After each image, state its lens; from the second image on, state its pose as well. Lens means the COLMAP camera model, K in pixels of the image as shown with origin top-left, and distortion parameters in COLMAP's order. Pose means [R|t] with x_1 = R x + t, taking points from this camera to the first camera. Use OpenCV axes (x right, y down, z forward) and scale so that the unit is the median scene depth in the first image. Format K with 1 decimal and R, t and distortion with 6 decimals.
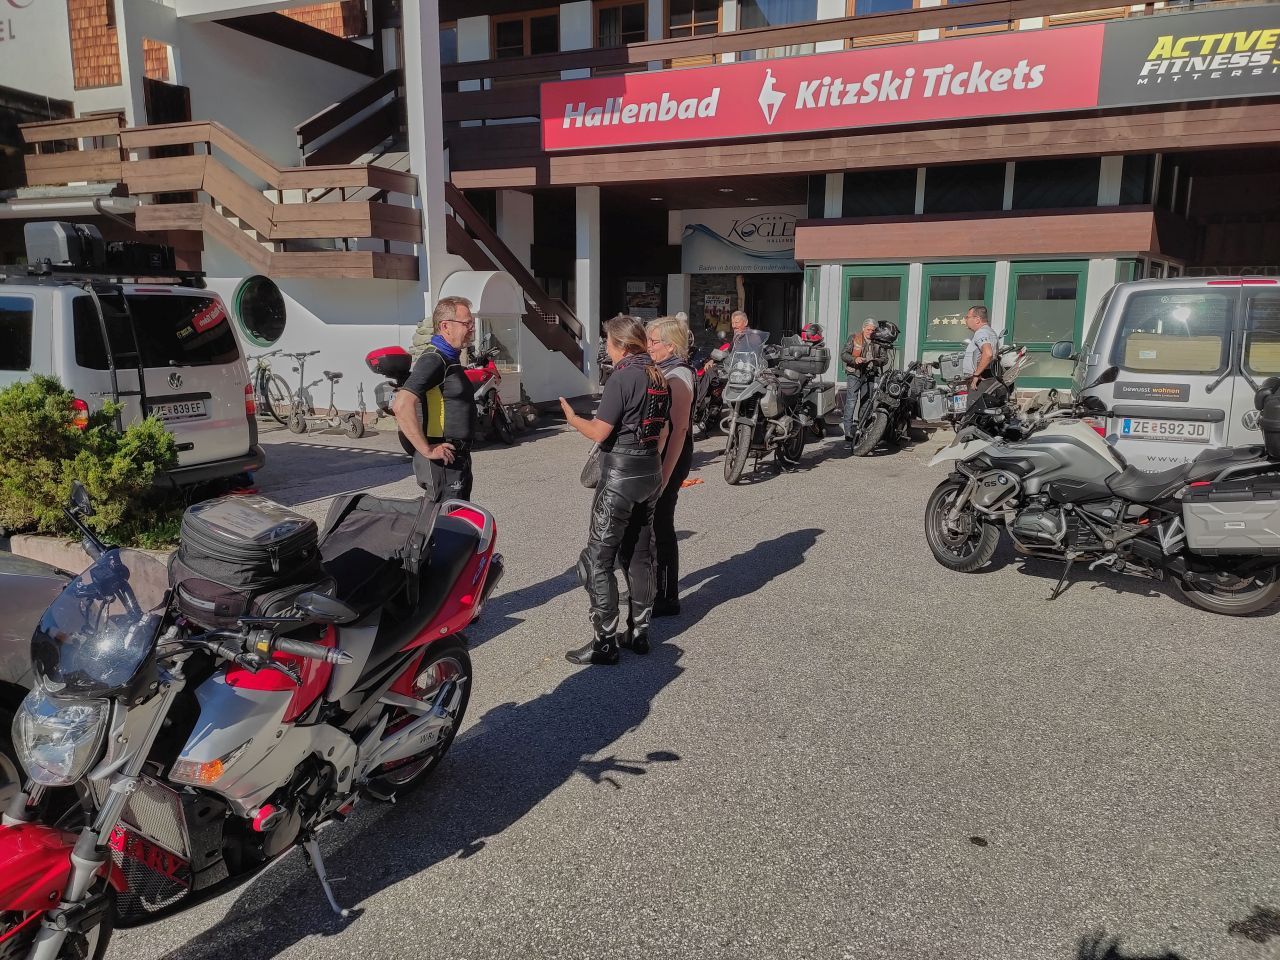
lens RADIAL K [[950.7, 0, 632.9], [0, 950.7, 480.8], [0, 0, 1]] dist [0.058900, -0.033864]
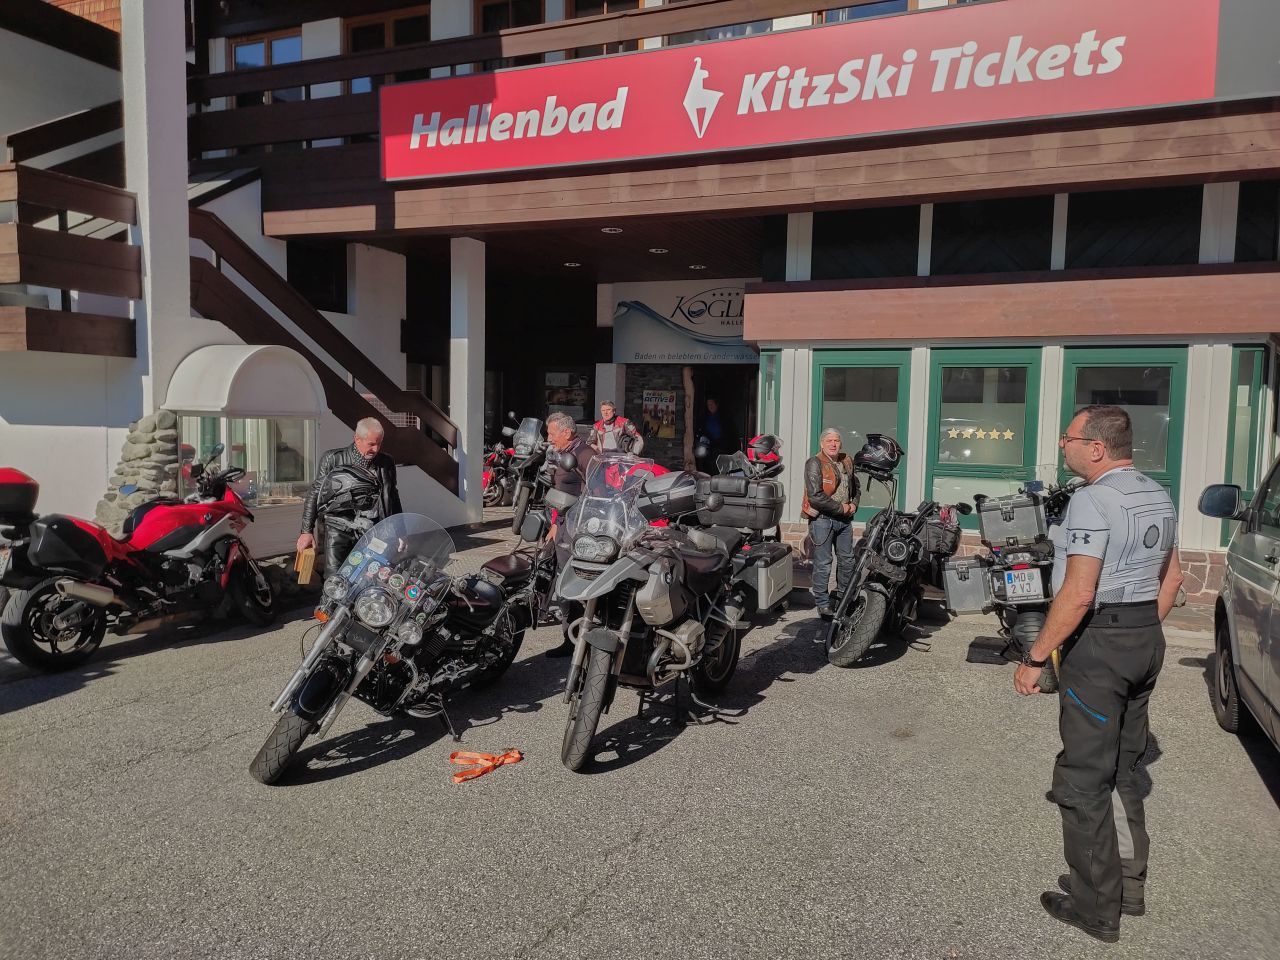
lens RADIAL K [[950.7, 0, 646.7], [0, 950.7, 476.8], [0, 0, 1]] dist [0.058900, -0.033864]
pose [[0.999610, 0.013097, 0.024676, 0.094239], [-0.010448, 0.994463, -0.104568, -0.069710], [-0.025909, 0.104269, 0.994212, 0.372387]]
